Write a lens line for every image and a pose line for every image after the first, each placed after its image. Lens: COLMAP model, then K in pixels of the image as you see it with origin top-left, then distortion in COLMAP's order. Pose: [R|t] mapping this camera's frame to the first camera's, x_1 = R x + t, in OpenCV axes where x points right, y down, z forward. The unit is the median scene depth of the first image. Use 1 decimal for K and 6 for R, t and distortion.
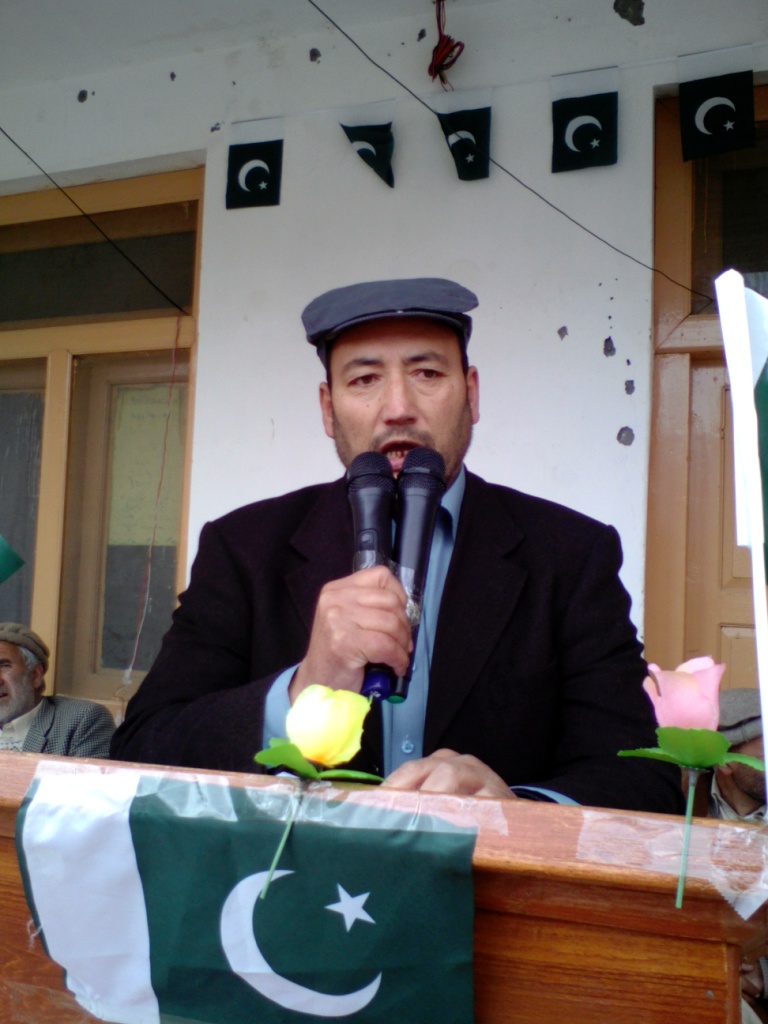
lens RADIAL K [[1034.6, 0, 384.0], [0, 1034.6, 512.0], [0, 0, 1]] dist [-0.086849, 0.066554]
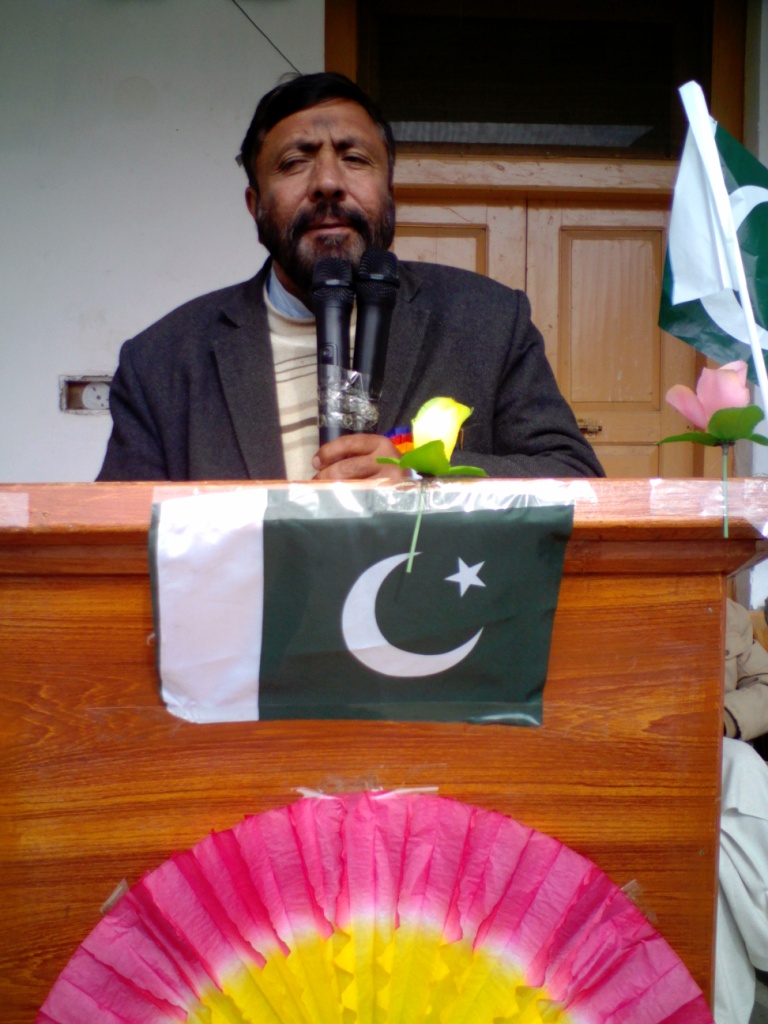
lens RADIAL K [[1034.6, 0, 384.0], [0, 1034.6, 512.0], [0, 0, 1]] dist [-0.086849, 0.066554]
pose [[0.915341, -0.057773, 0.398514, -0.628871], [-0.001708, 0.989089, 0.147312, 0.126281], [-0.402676, -0.135521, 0.905255, -0.086612]]
